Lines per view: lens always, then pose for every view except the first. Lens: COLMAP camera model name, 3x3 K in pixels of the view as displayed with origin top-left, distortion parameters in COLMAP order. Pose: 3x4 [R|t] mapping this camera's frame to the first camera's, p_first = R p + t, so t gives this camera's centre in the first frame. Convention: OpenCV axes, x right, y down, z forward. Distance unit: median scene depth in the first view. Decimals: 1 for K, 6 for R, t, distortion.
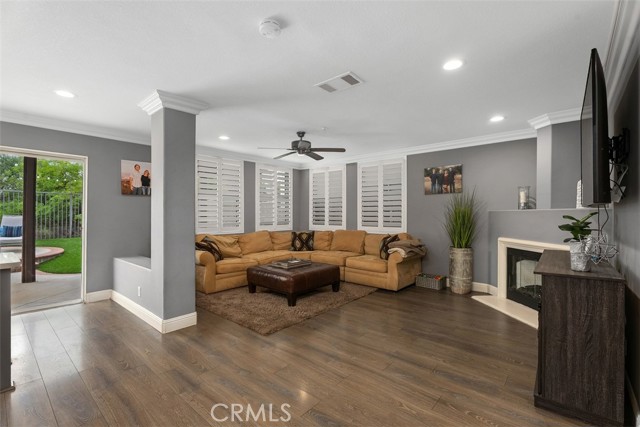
lens RADIAL K [[285.5, 0, 316.3], [0, 285.5, 214.2], [0, 0, 1]] dist [-0.000932, -0.002030]
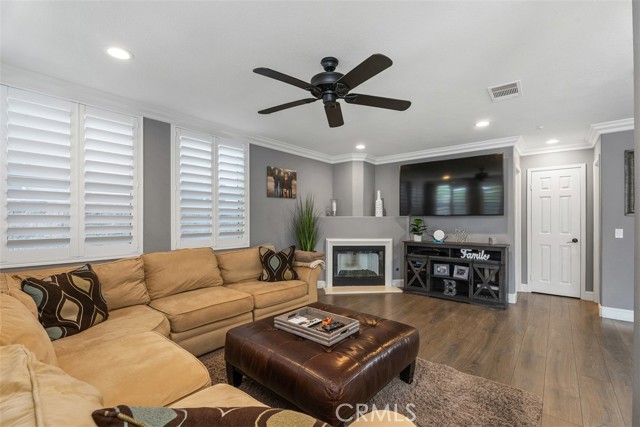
lens RADIAL K [[285.5, 0, 316.2], [0, 285.5, 215.9], [0, 0, 1]] dist [-0.000932, -0.002030]
pose [[-0.021783, 0.009040, 0.999722, -0.512185], [-0.005184, 0.999945, -0.009155, -0.004047], [-0.999749, -0.005382, -0.021735, 0.932287]]
